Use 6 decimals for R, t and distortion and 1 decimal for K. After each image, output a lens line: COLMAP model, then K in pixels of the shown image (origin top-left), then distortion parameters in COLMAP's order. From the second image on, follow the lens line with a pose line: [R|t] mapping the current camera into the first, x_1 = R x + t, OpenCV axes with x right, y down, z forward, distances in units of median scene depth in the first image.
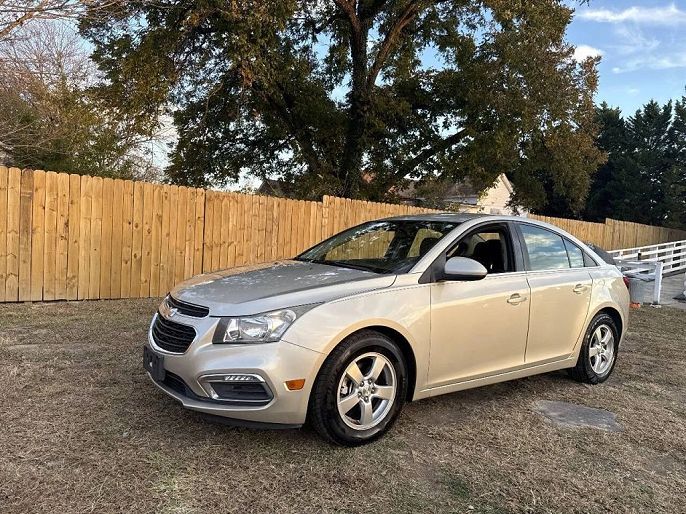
lens RADIAL K [[500.1, 0, 345.4], [0, 500.1, 260.1], [0, 0, 1]] dist [0.061834, -0.032642]
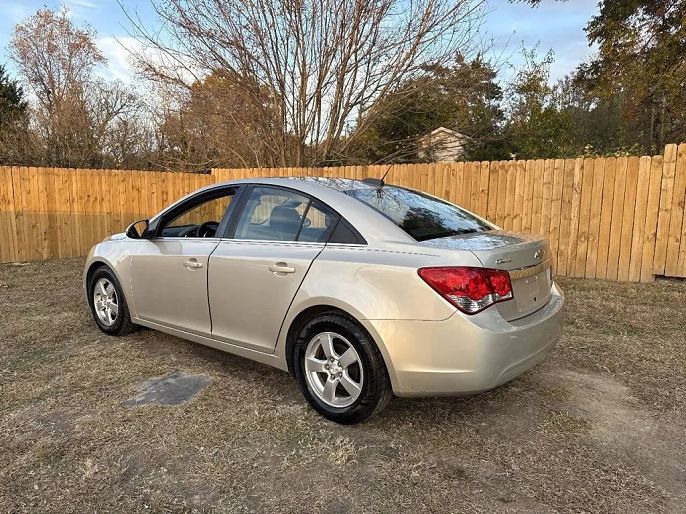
lens RADIAL K [[500.1, 0, 343.2], [0, 500.1, 258.0], [0, 0, 1]] dist [0.061834, -0.032642]
pose [[0.236552, 0.077649, -0.968511, 1.242043], [-0.040111, 0.996732, 0.070115, -0.015768], [0.970790, 0.022262, 0.238894, 0.943985]]
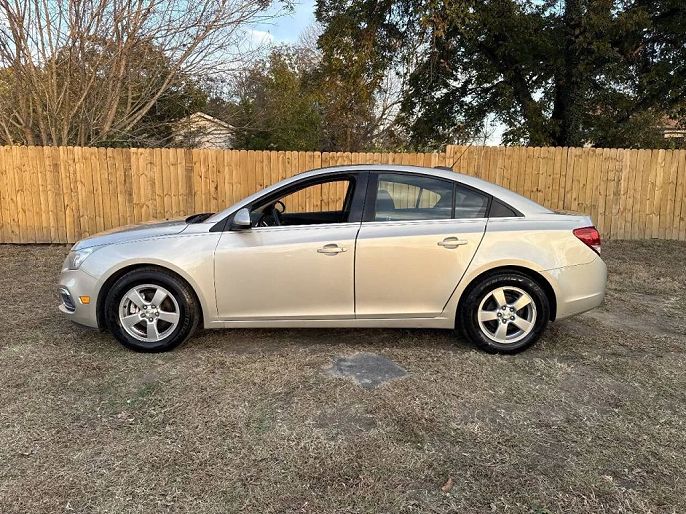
lens RADIAL K [[500.1, 0, 340.1], [0, 500.1, 256.8], [0, 0, 1]] dist [0.061834, -0.032642]
pose [[0.808032, 0.043137, -0.587558, 0.847998], [0.006020, 0.996659, 0.081450, 0.008951], [0.589108, -0.069351, 0.805073, 0.177600]]
